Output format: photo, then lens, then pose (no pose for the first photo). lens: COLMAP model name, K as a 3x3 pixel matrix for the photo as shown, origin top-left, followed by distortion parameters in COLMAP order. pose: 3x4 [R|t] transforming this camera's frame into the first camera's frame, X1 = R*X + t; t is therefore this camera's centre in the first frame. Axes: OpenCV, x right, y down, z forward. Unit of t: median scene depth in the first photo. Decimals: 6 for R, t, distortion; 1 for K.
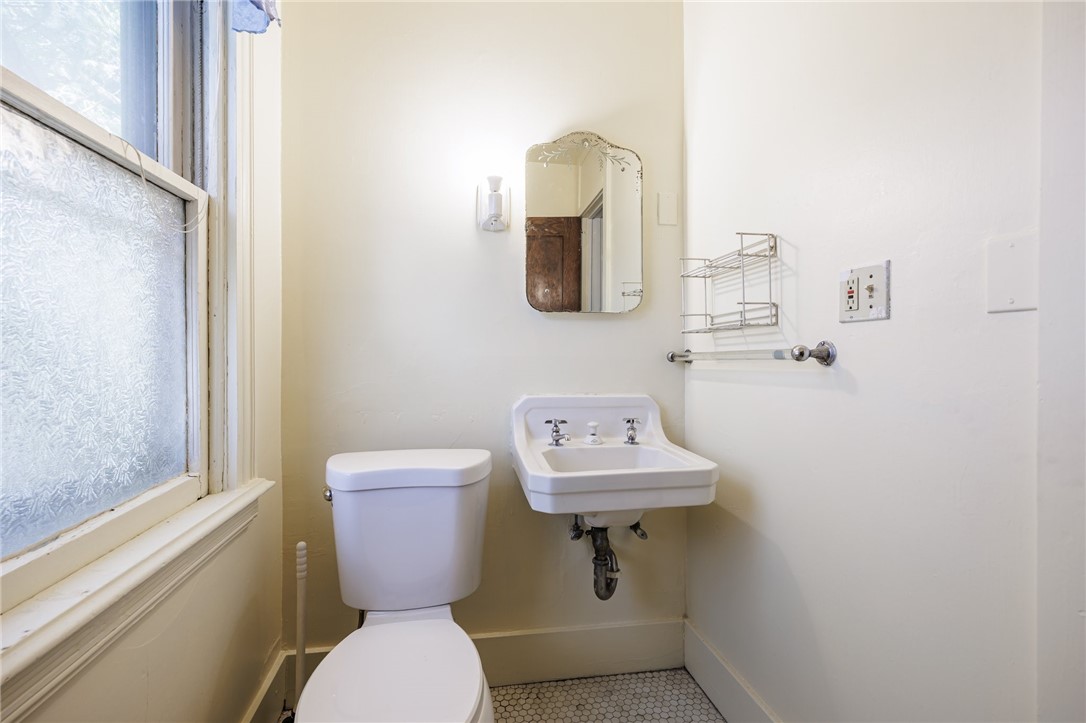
lens RADIAL K [[479.9, 0, 542.8], [0, 479.9, 358.7], [0, 0, 1]] dist [0.000709, 0.000301]
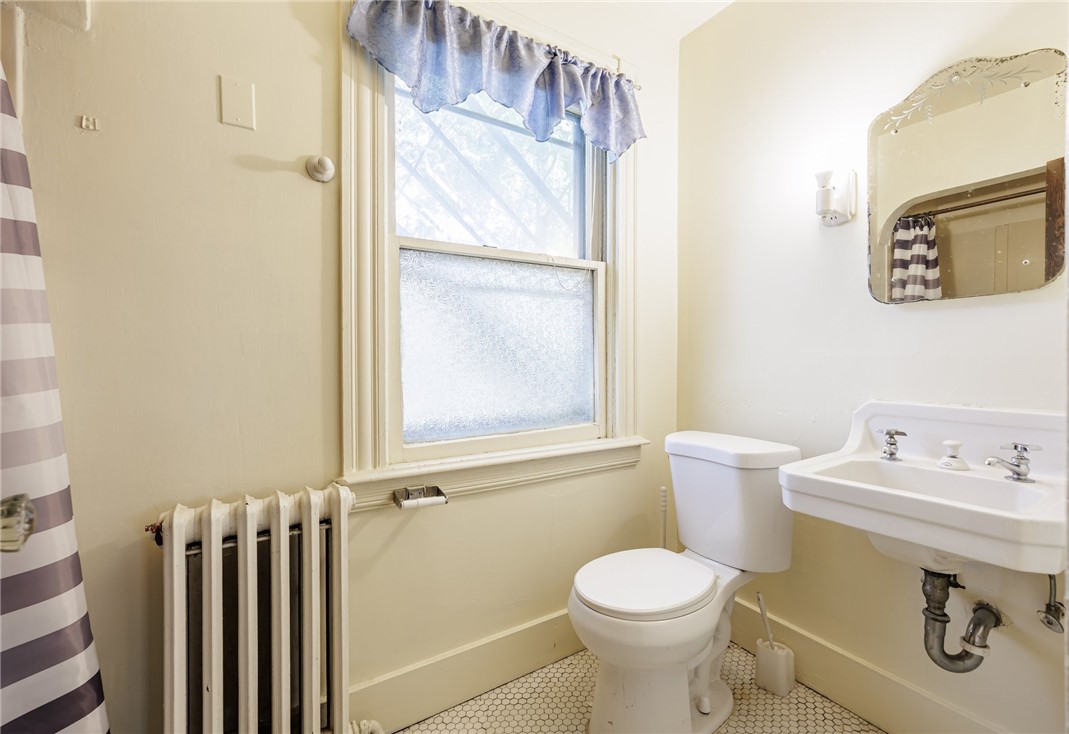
lens RADIAL K [[468.4, 0, 535.8], [0, 468.4, 364.0], [0, 0, 1]] dist [0.002218, 0.000376]
pose [[0.377691, 0.005021, -0.925918, 0.586729], [-0.007560, 0.999969, 0.002338, 0.013733], [0.925901, 0.006117, 0.377717, 0.103550]]
